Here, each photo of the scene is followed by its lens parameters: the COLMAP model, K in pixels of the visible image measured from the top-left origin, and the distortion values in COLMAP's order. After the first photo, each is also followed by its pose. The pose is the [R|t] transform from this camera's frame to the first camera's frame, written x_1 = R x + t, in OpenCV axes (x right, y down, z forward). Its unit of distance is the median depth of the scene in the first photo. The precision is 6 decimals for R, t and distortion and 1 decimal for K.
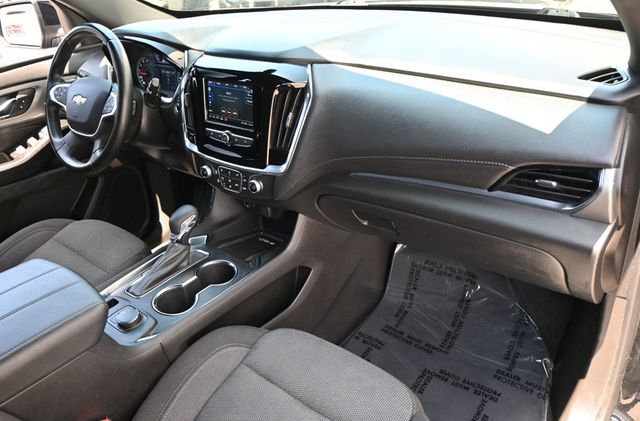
lens RADIAL K [[478.2, 0, 319.2], [0, 478.2, 209.5], [0, 0, 1]] dist [-0.009046, -0.001478]
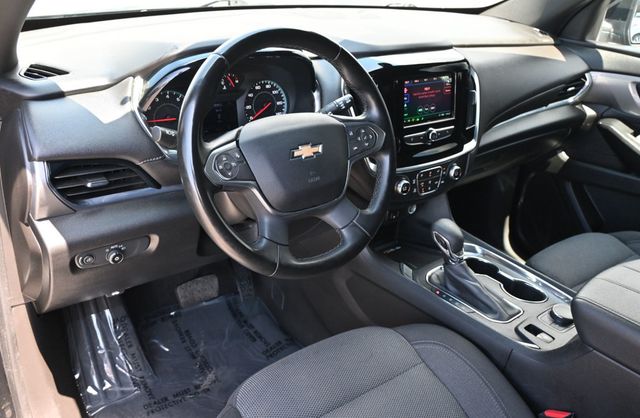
lens RADIAL K [[541.2, 0, 317.5], [0, 541.2, 209.3], [0, 0, 1]] dist [0.008604, 0.000247]
pose [[0.272303, -0.345512, 0.898038, -1.251741], [0.402341, 0.888684, 0.219916, -0.344231], [-0.874055, 0.301434, 0.381005, 0.833230]]
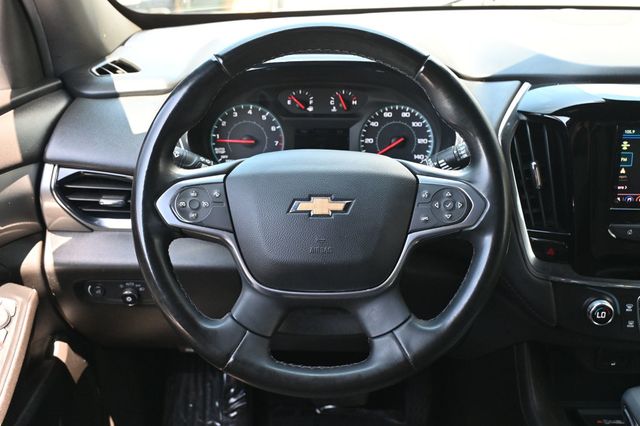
lens RADIAL K [[745.0, 0, 319.8], [0, 745.0, 213.7], [0, 0, 1]] dist [0.002167, 0.000000]
pose [[0.802912, -0.148901, 0.577200, -0.954452], [0.237896, 0.967887, -0.081238, -0.196776], [-0.546569, 0.202540, 0.812552, 0.558083]]
